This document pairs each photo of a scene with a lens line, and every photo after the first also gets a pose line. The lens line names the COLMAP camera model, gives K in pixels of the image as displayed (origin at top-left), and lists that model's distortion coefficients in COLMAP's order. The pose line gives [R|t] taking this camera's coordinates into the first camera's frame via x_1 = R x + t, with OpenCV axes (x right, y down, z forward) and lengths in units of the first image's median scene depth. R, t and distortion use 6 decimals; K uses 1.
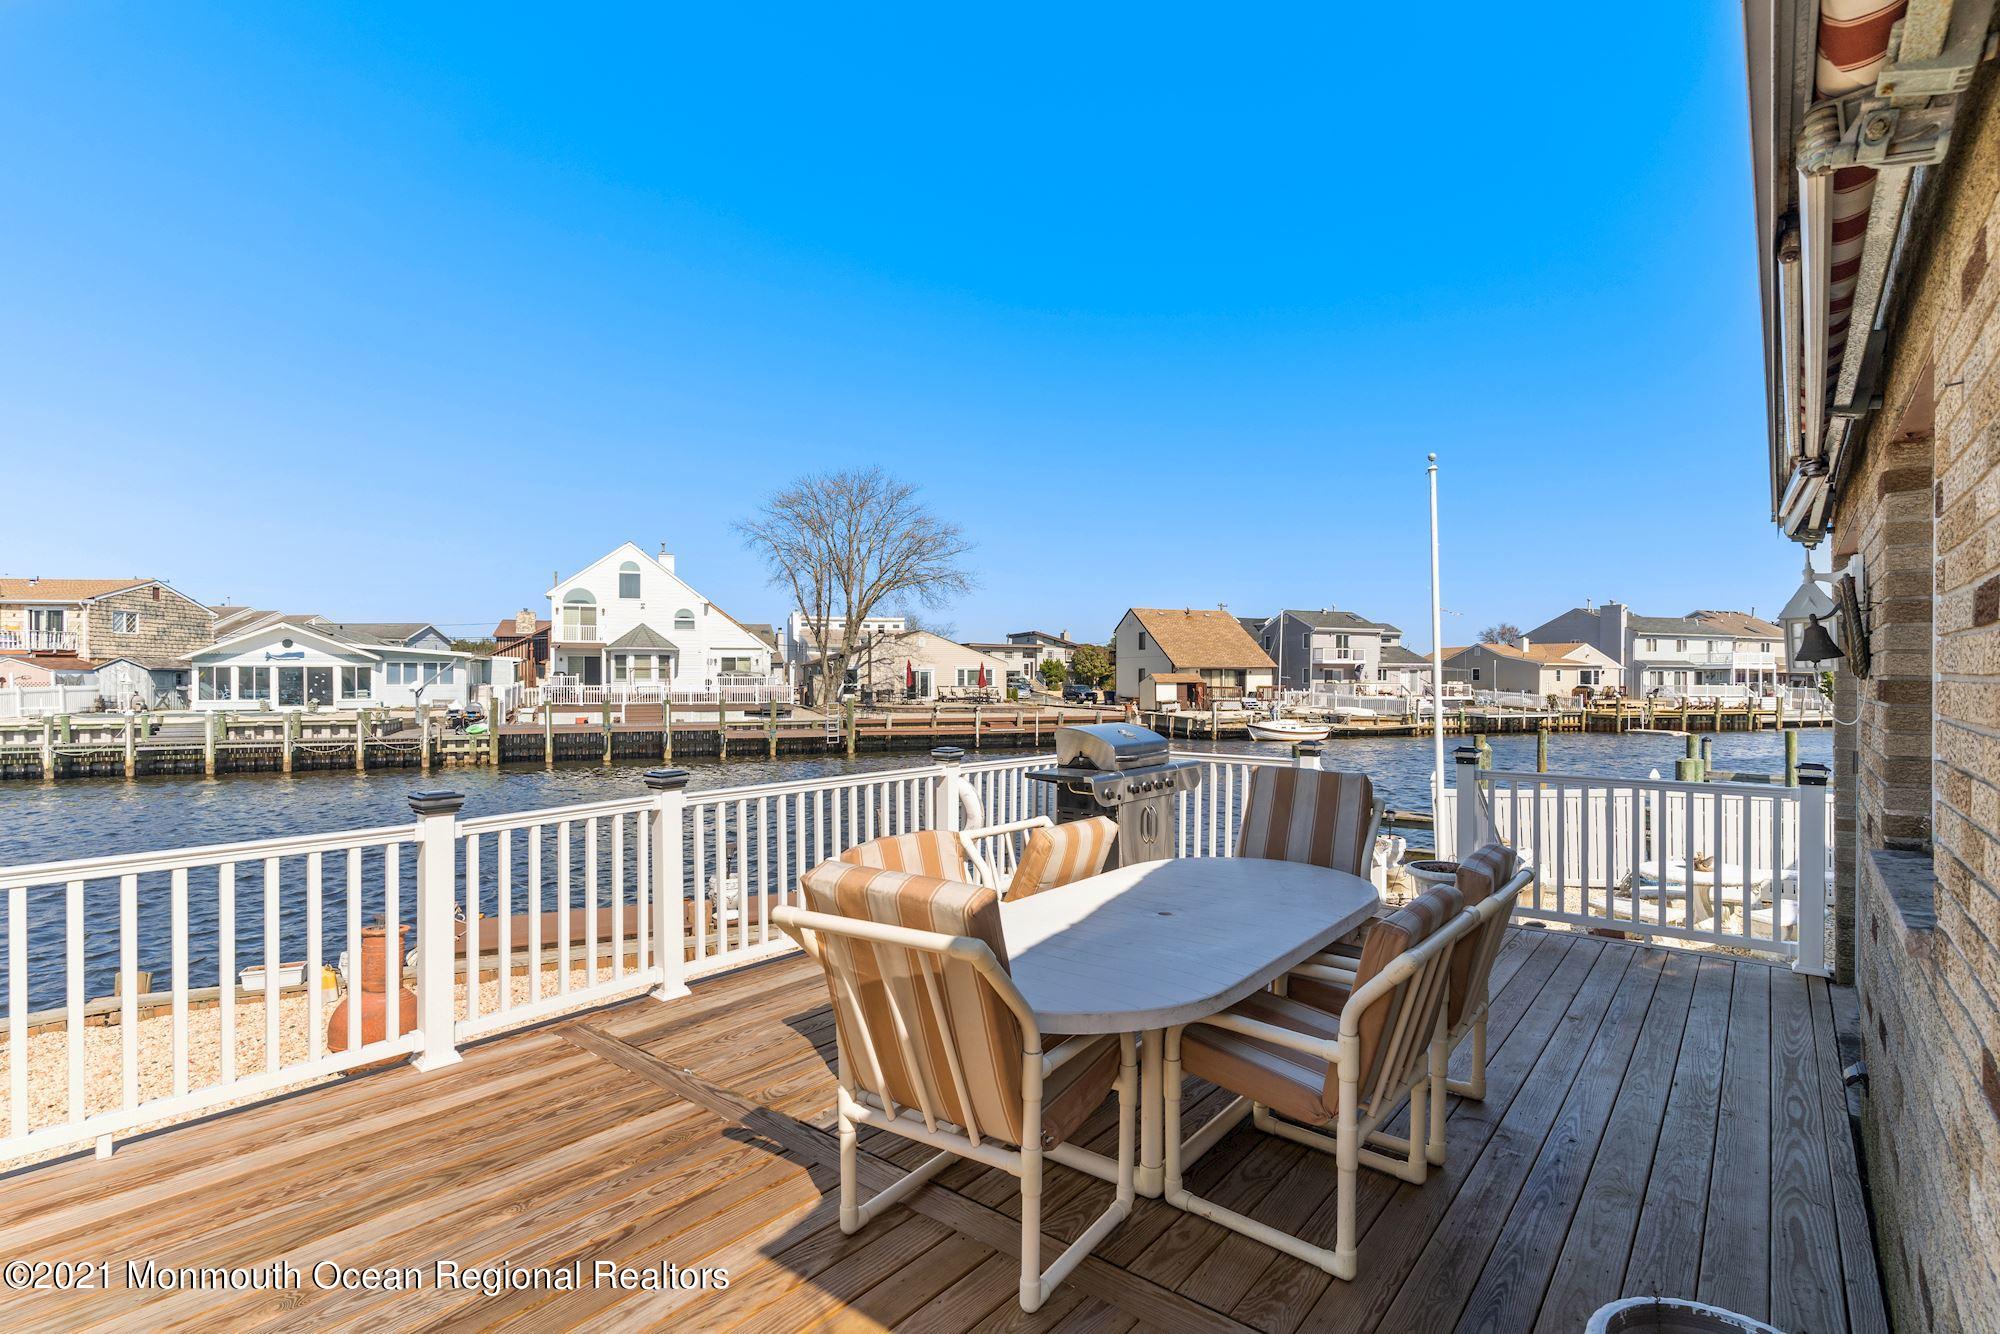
lens RADIAL K [[962.2, 0, 1015.2], [0, 962.2, 670.1], [0, 0, 1]] dist [-0.001302, 0.000048]
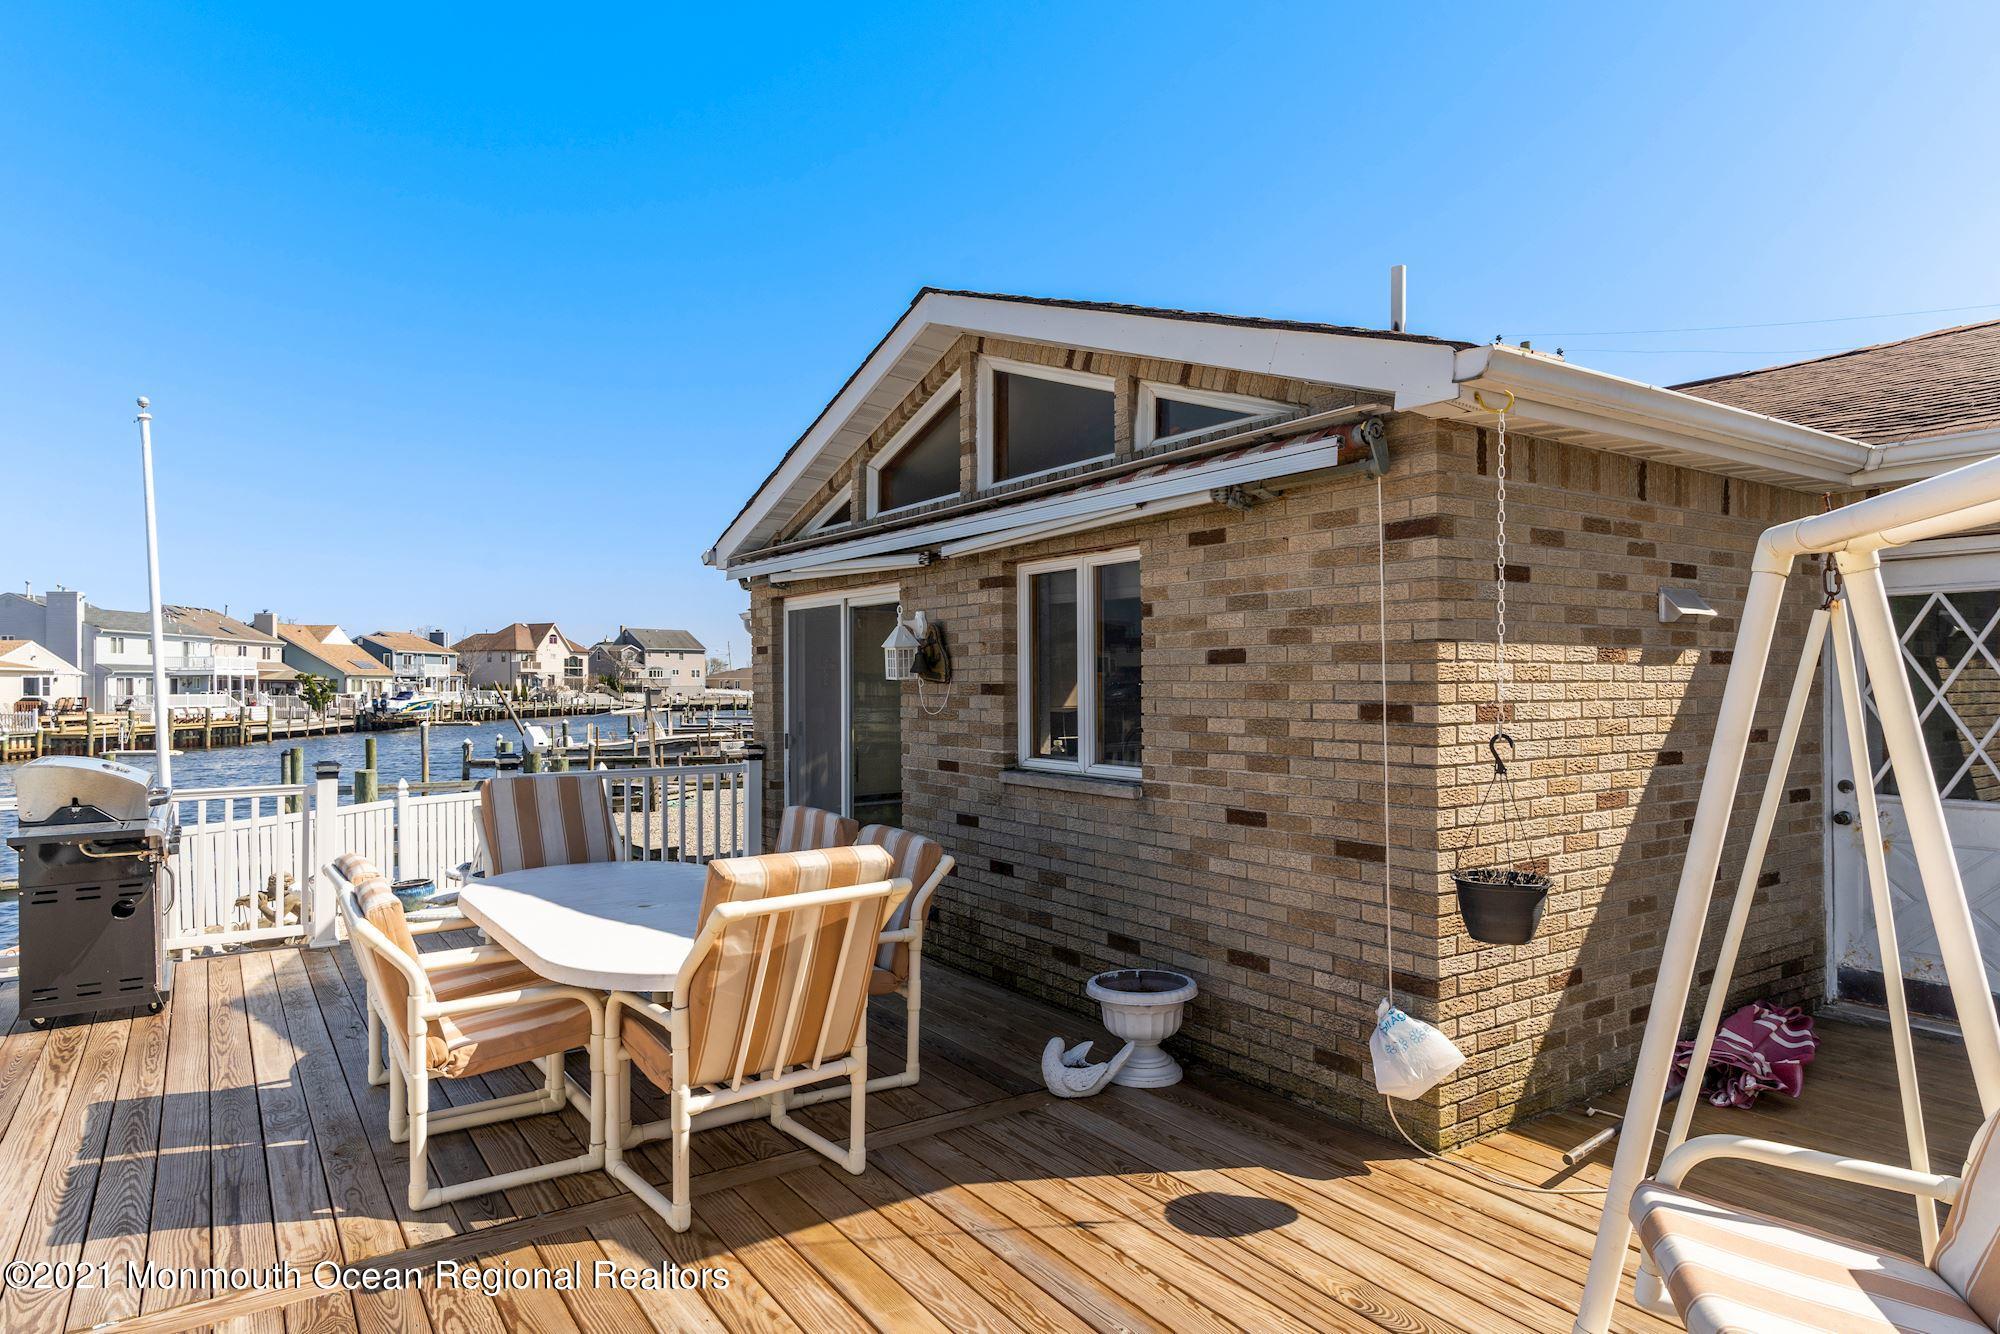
lens RADIAL K [[1143.8, 0, 1006.2], [0, 1143.8, 679.2], [0, 0, 1]] dist [0.007010, -0.001199]
pose [[0.301126, -0.002192, 0.953582, -0.093314], [-0.000229, 0.999997, 0.002371, -0.000313], [-0.953584, -0.000933, 0.301125, 0.023016]]
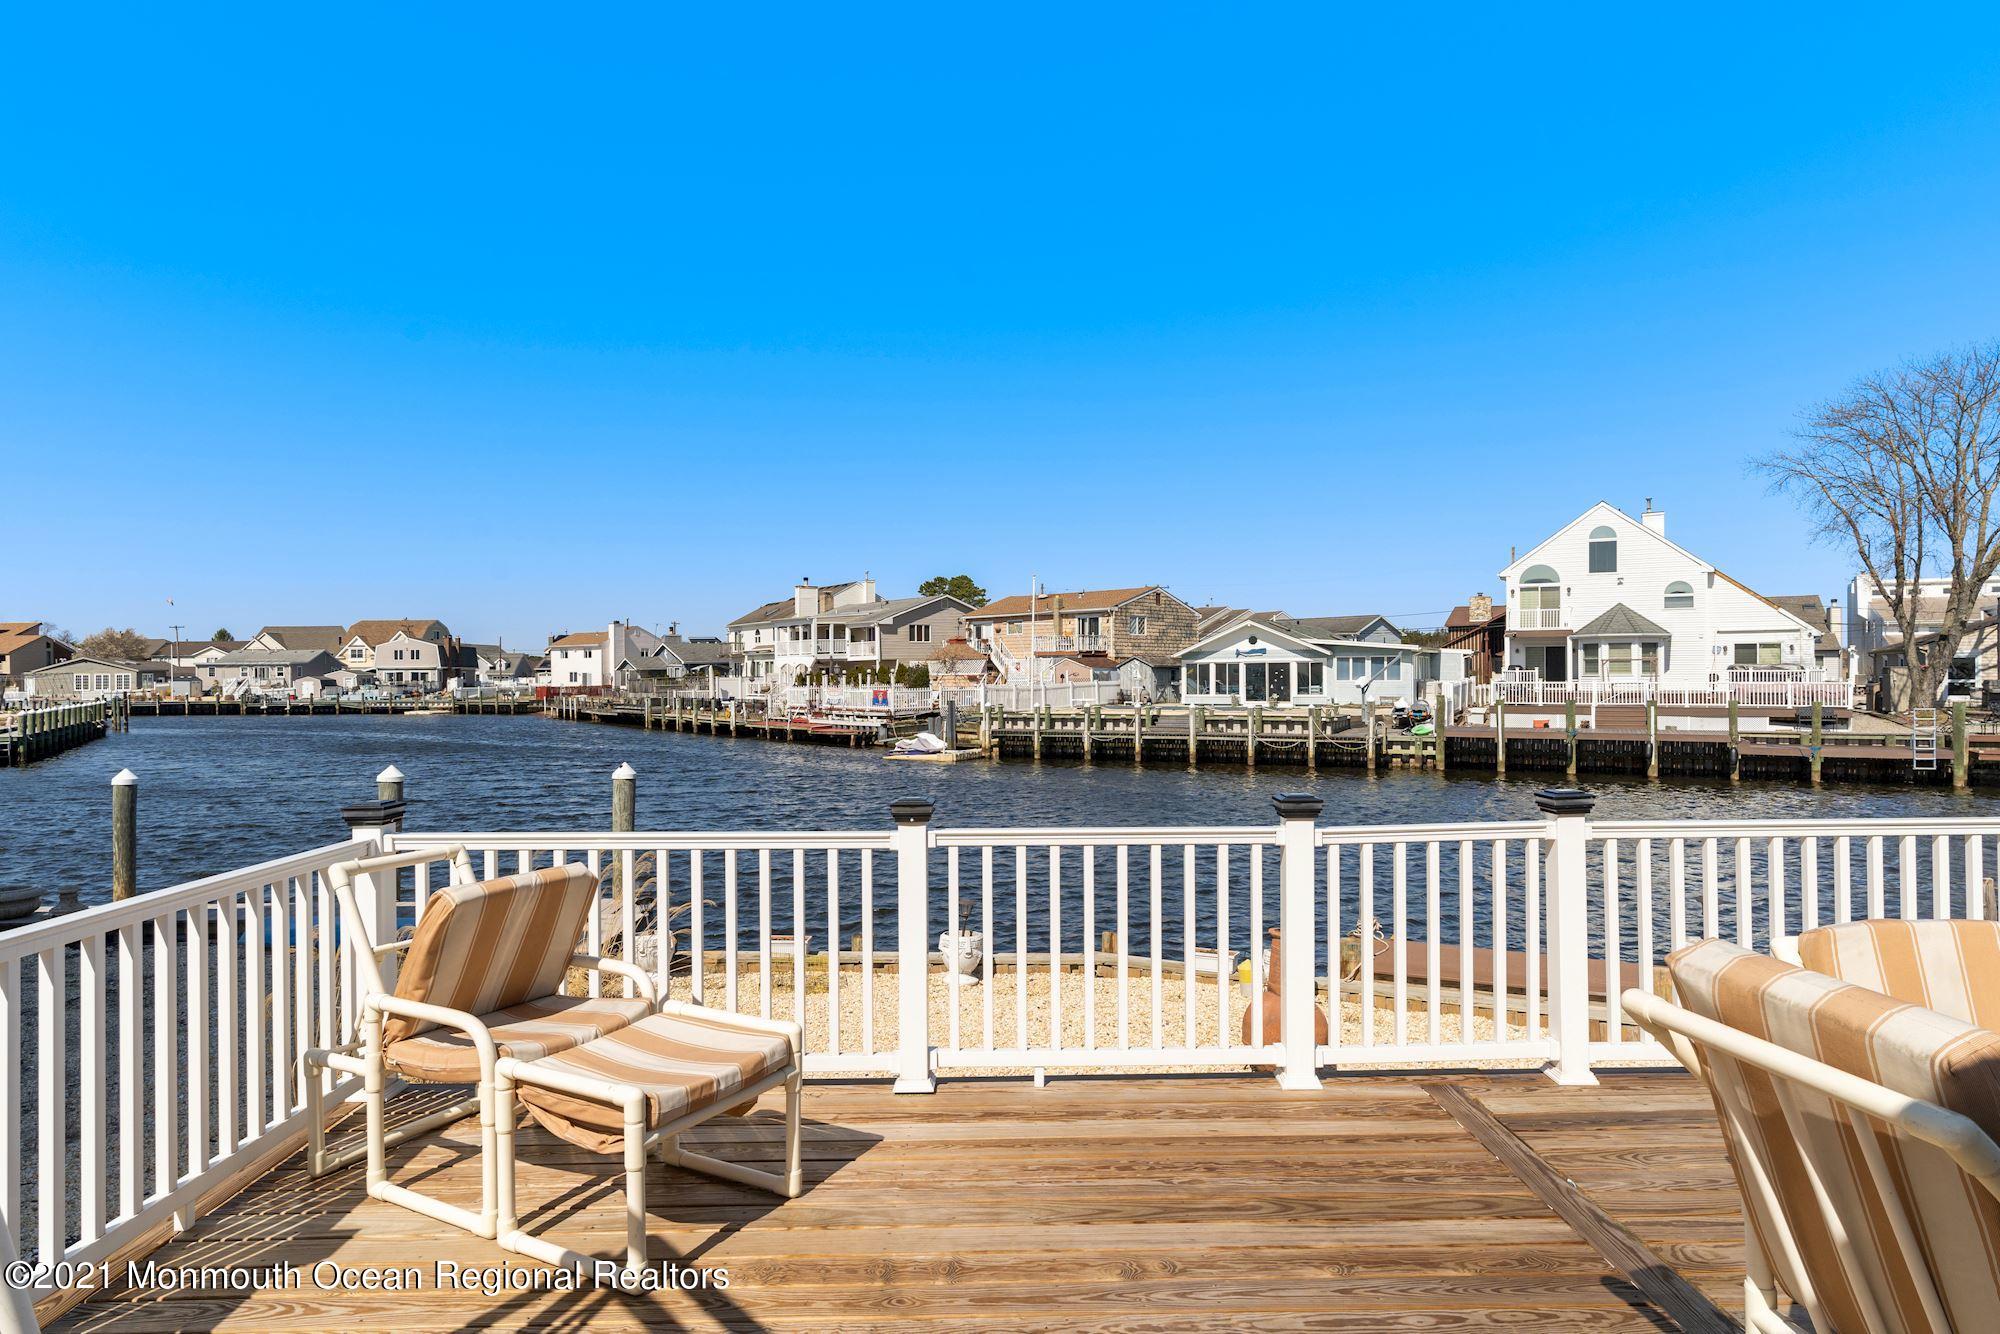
lens RADIAL K [[1143.8, 0, 1000.1], [0, 1143.8, 665.3], [0, 0, 1]] dist [0.007010, -0.001199]
pose [[0.642598, -0.009226, -0.766148, 0.007715], [0.010649, 0.999938, -0.003109, -0.000027], [0.766129, -0.006160, 0.642657, 0.006220]]
